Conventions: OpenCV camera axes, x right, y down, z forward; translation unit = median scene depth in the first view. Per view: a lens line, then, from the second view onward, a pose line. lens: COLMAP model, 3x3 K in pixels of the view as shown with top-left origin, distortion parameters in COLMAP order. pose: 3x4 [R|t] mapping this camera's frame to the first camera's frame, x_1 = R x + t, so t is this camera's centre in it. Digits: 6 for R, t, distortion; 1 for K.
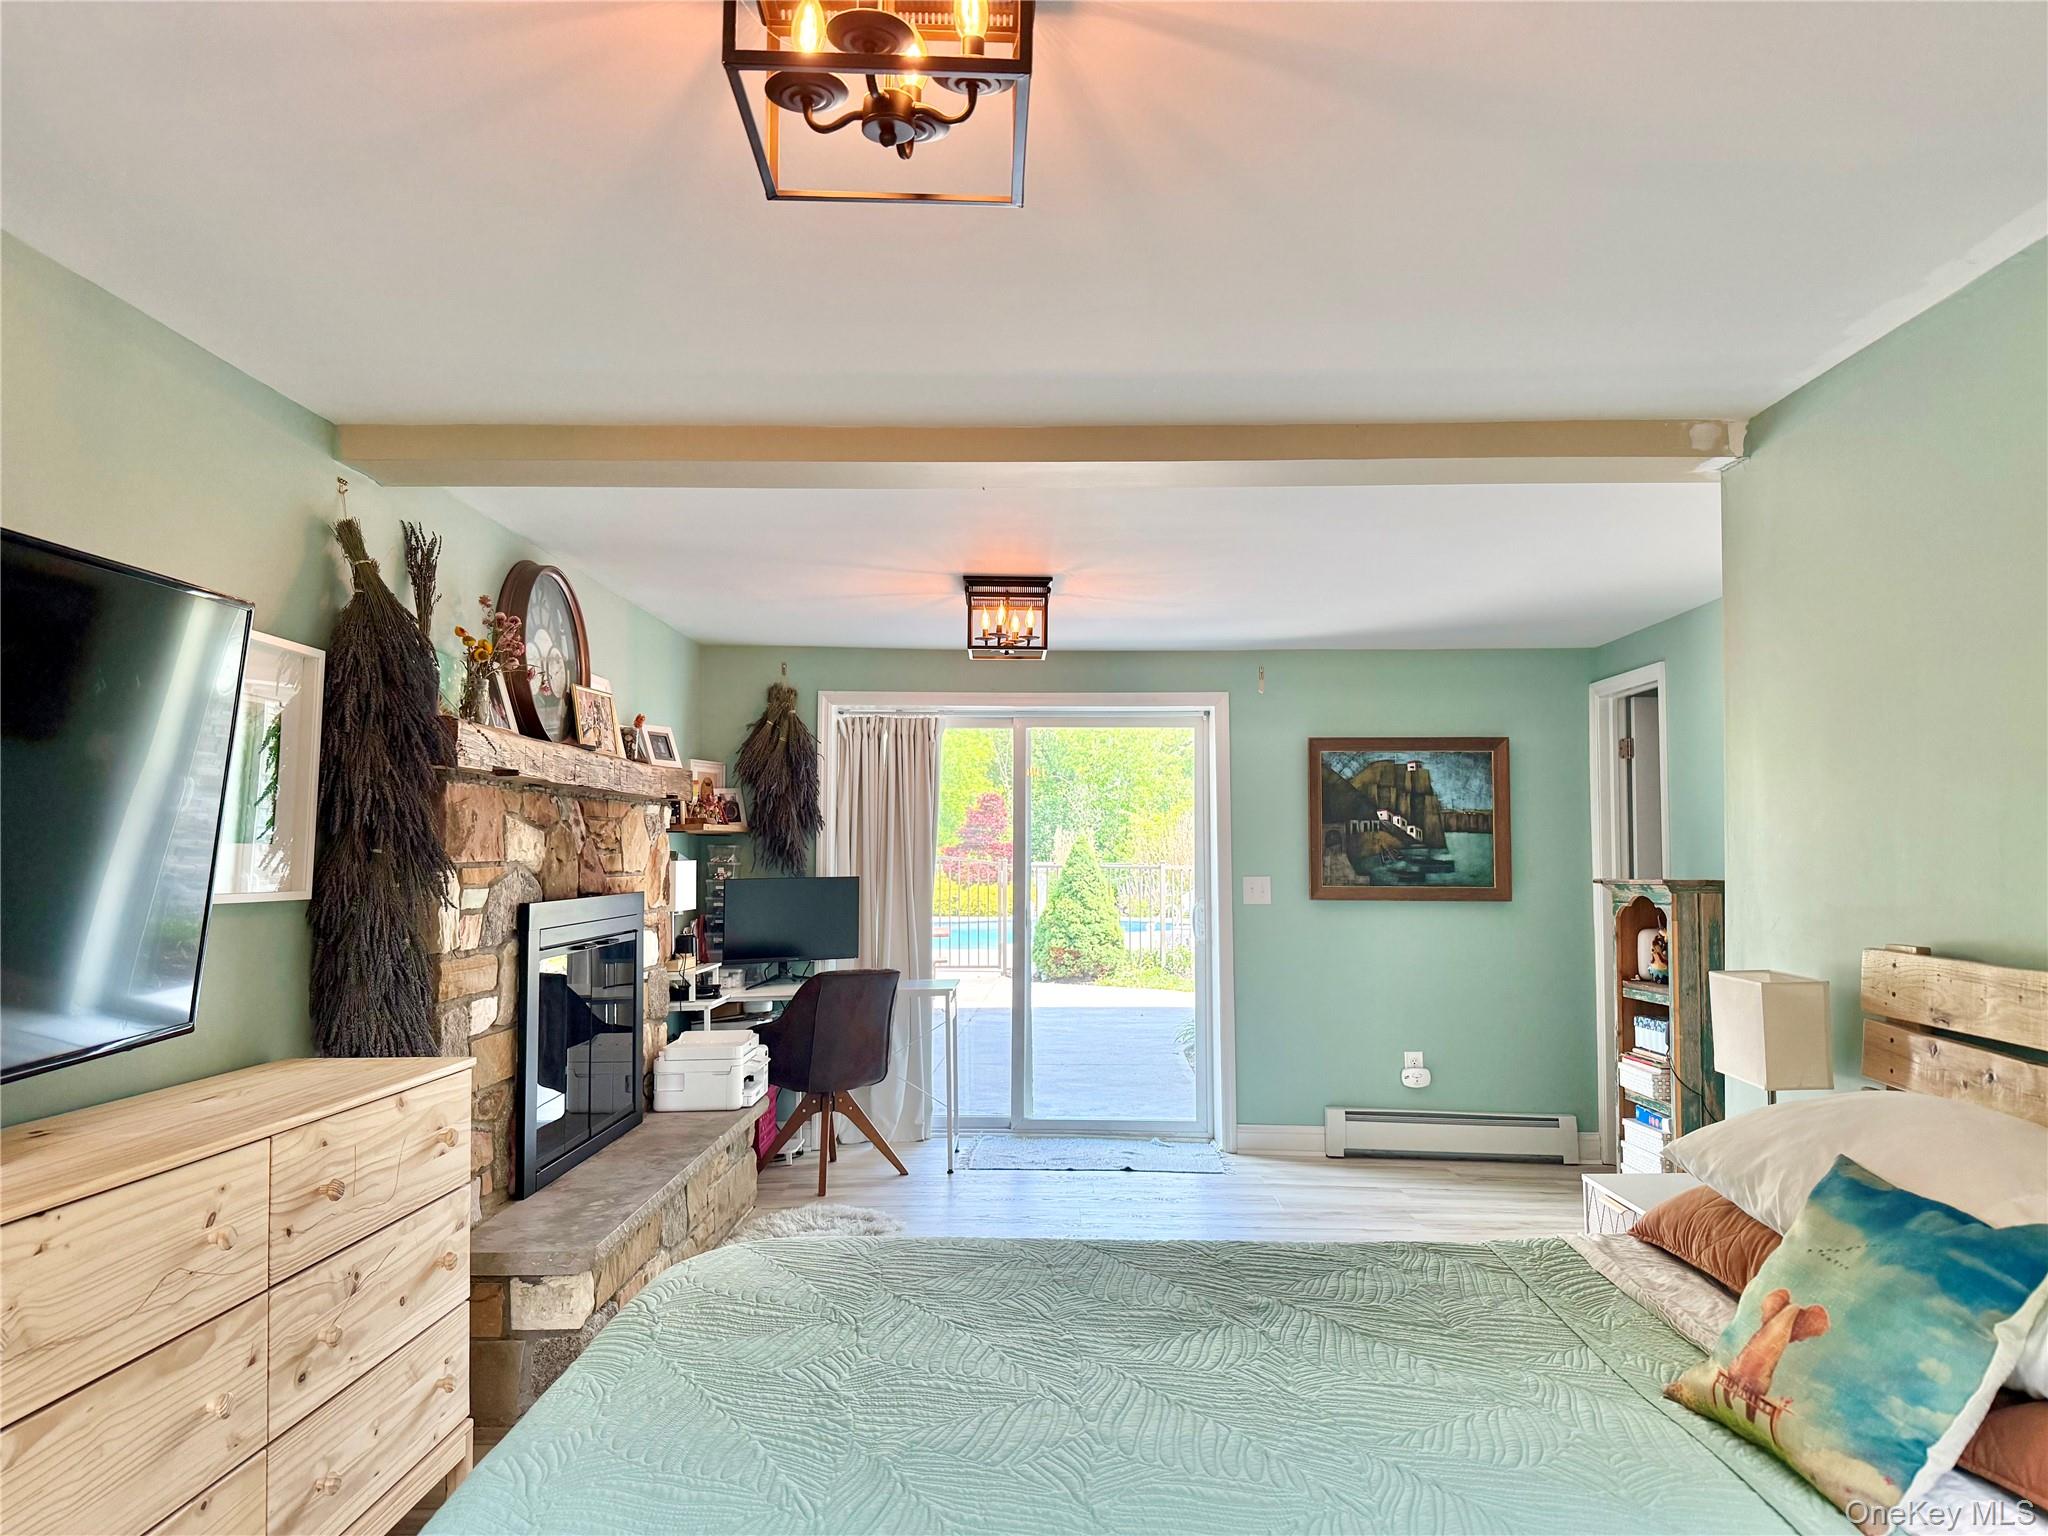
lens RADIAL K [[1412.9, 0, 1027.0], [0, 1412.9, 778.9], [0, 0, 1]] dist [0.112778, -0.153732]
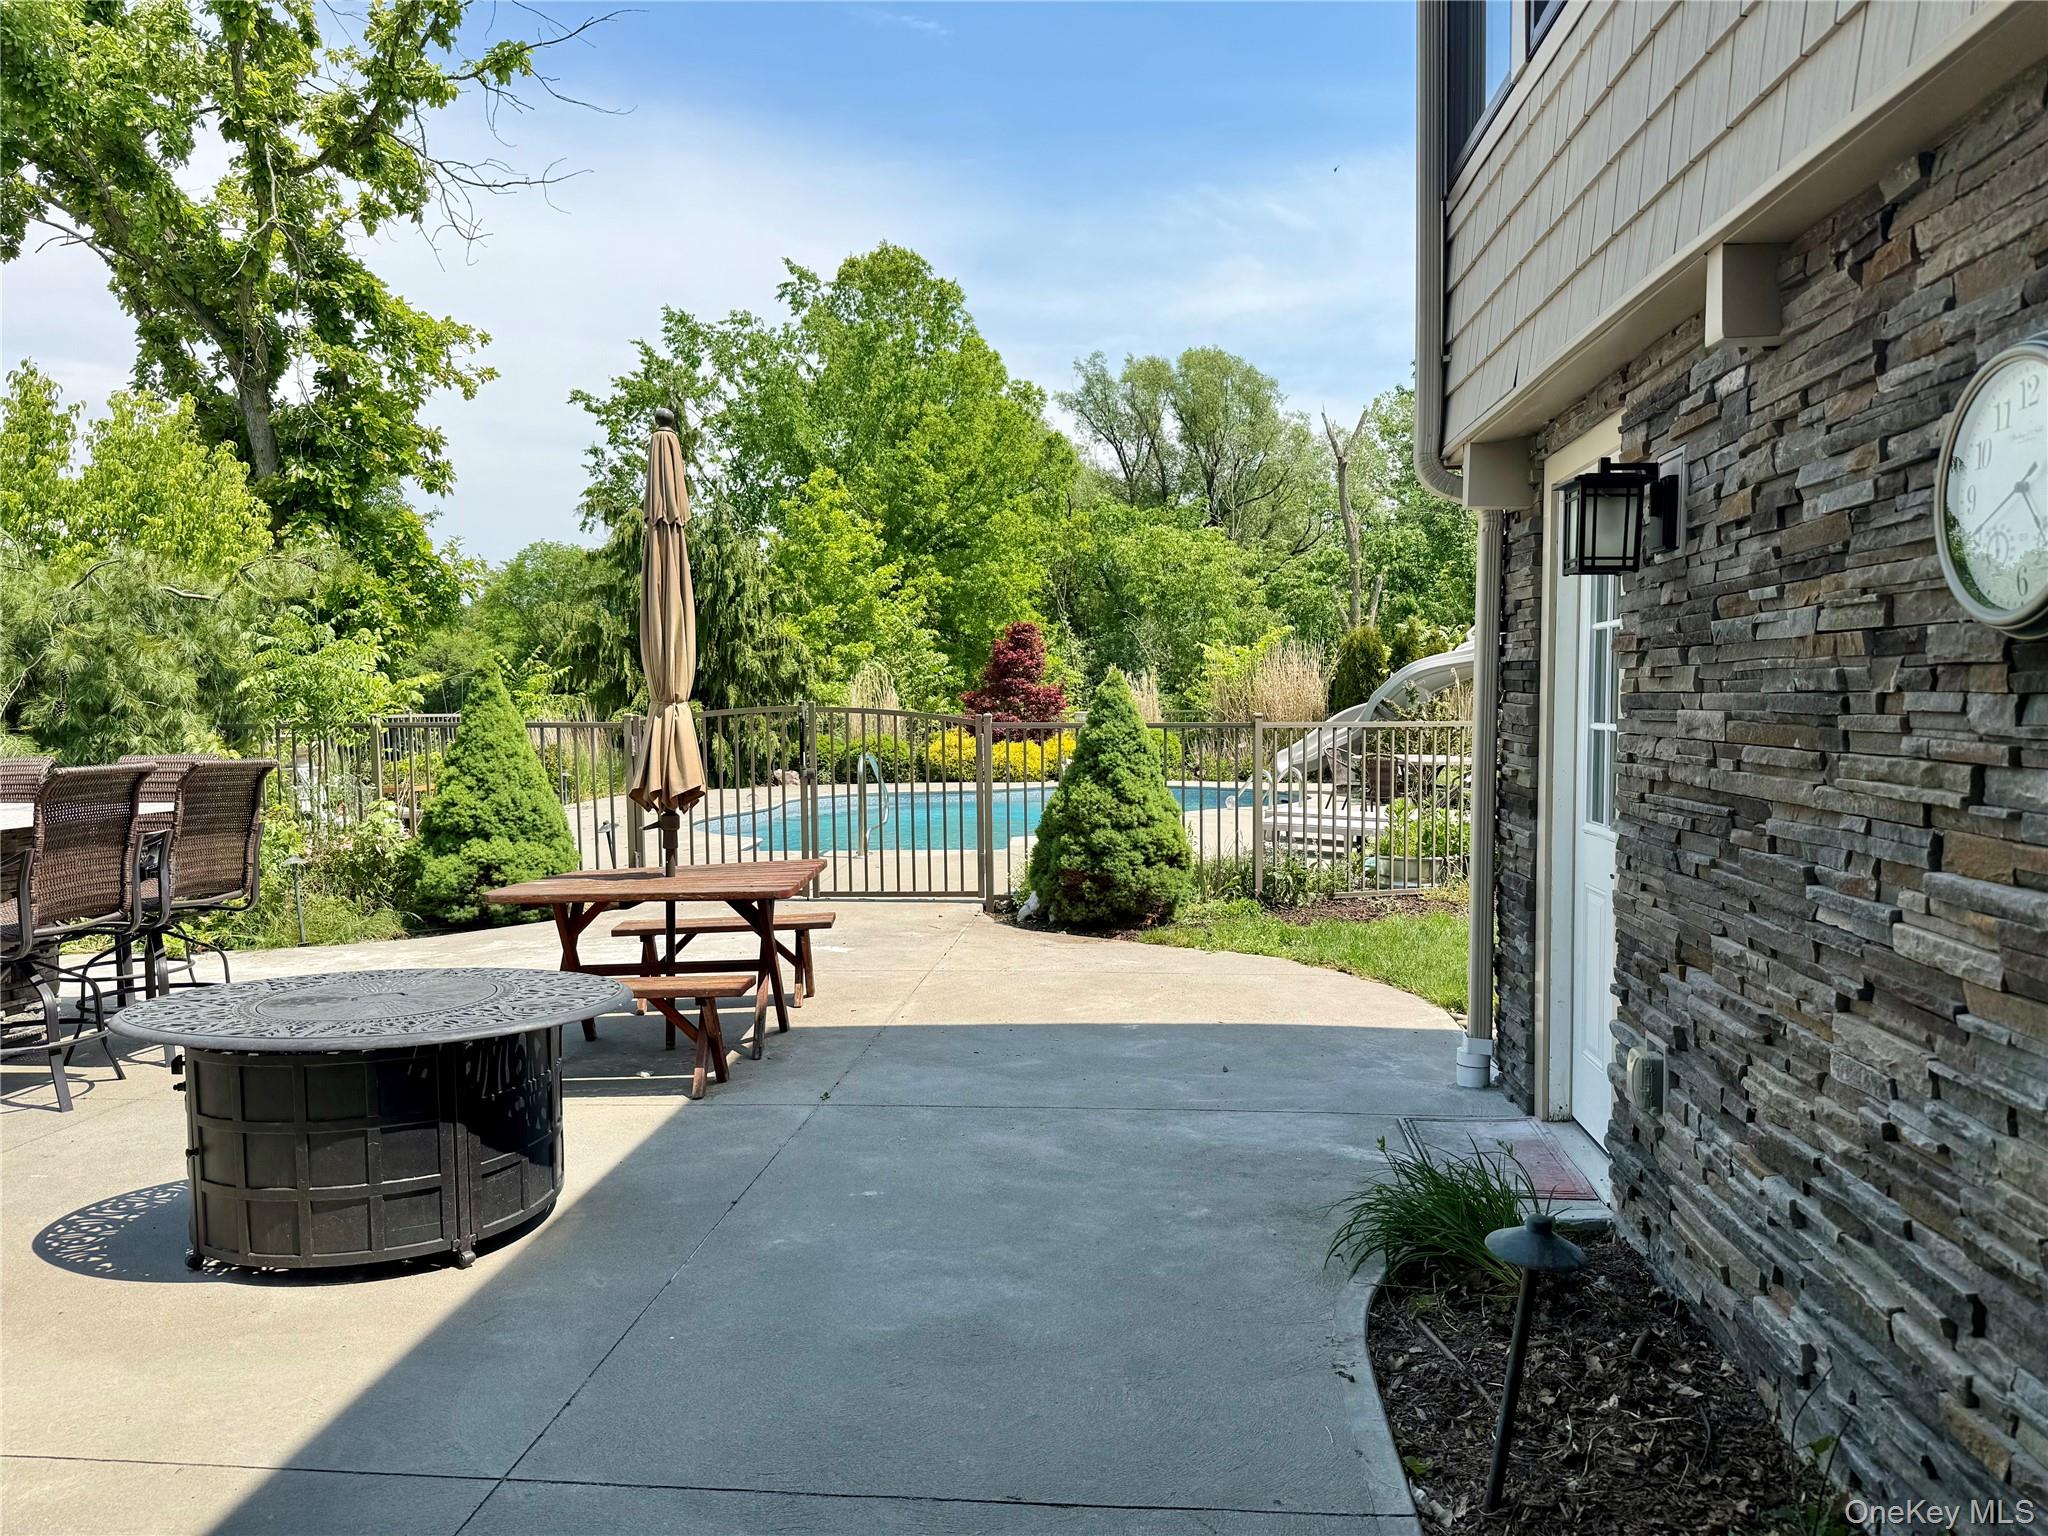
lens RADIAL K [[1412.9, 0, 1027.0], [0, 1412.9, 778.9], [0, 0, 1]] dist [0.112778, -0.153732]
pose [[0.998606, -0.007803, -0.052199, 0.081837], [0.013534, 0.993798, 0.110374, 0.050627], [0.051015, -0.110927, 0.992518, 1.087510]]
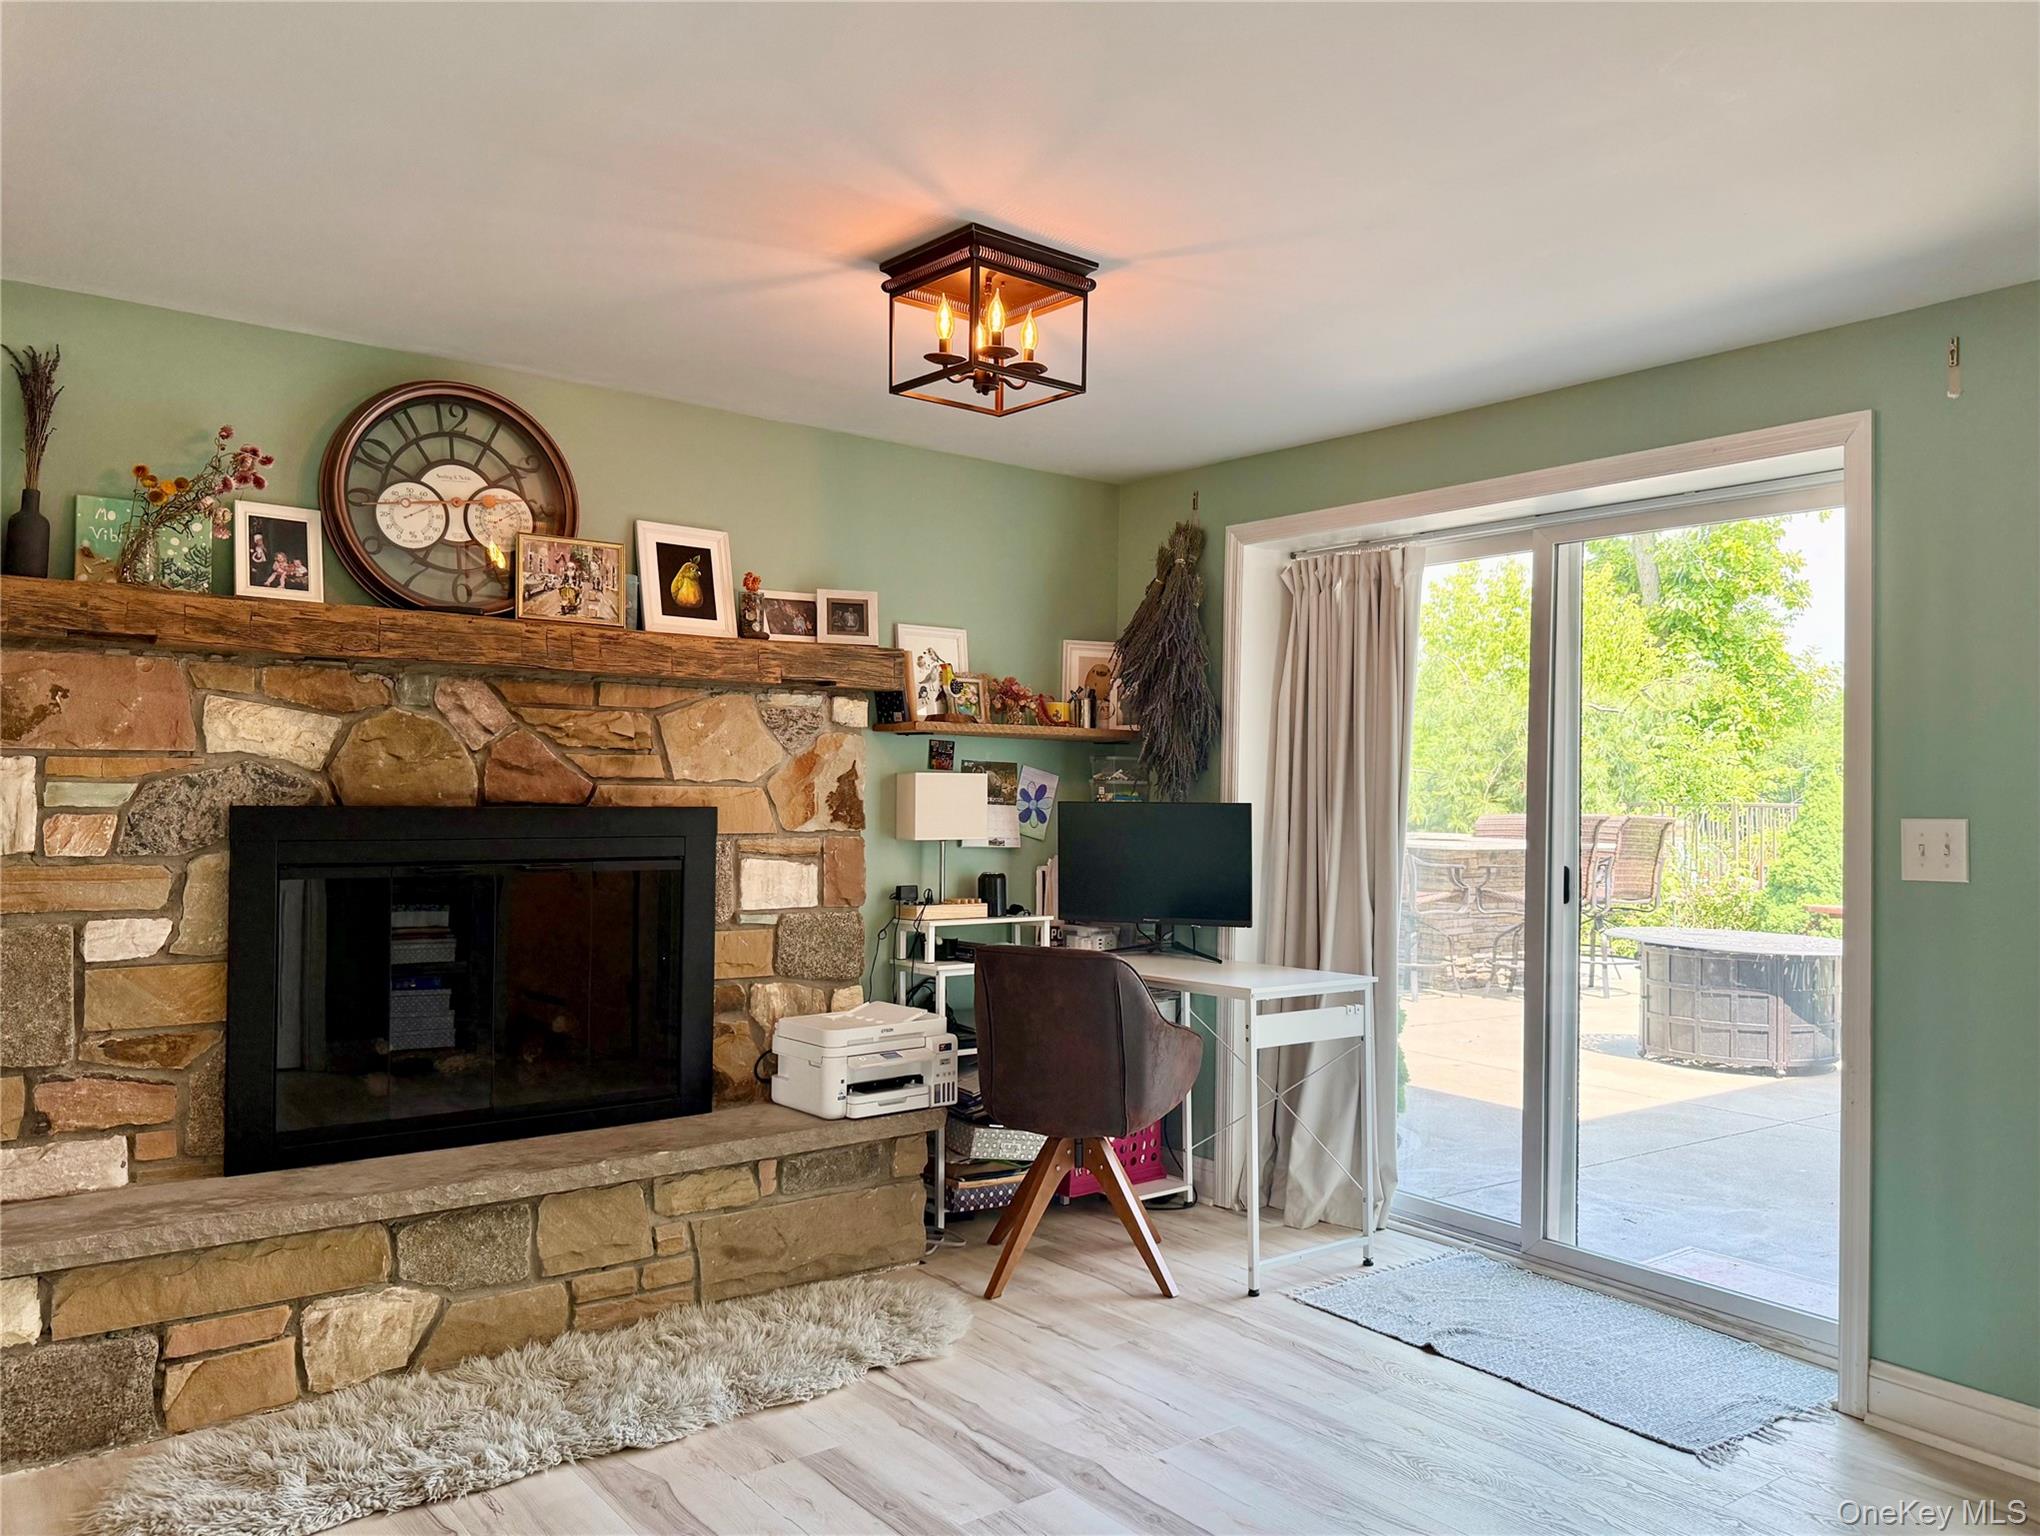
lens RADIAL K [[1464.2, 0, 1088.9], [0, 1464.2, 765.9], [0, 0, 1]] dist [0.069410, -0.092268]
pose [[0.634165, -0.003859, -0.773188, 0.357938], [0.026047, 0.999527, 0.016374, 0.039431], [0.772759, -0.030523, 0.633966, 0.521826]]
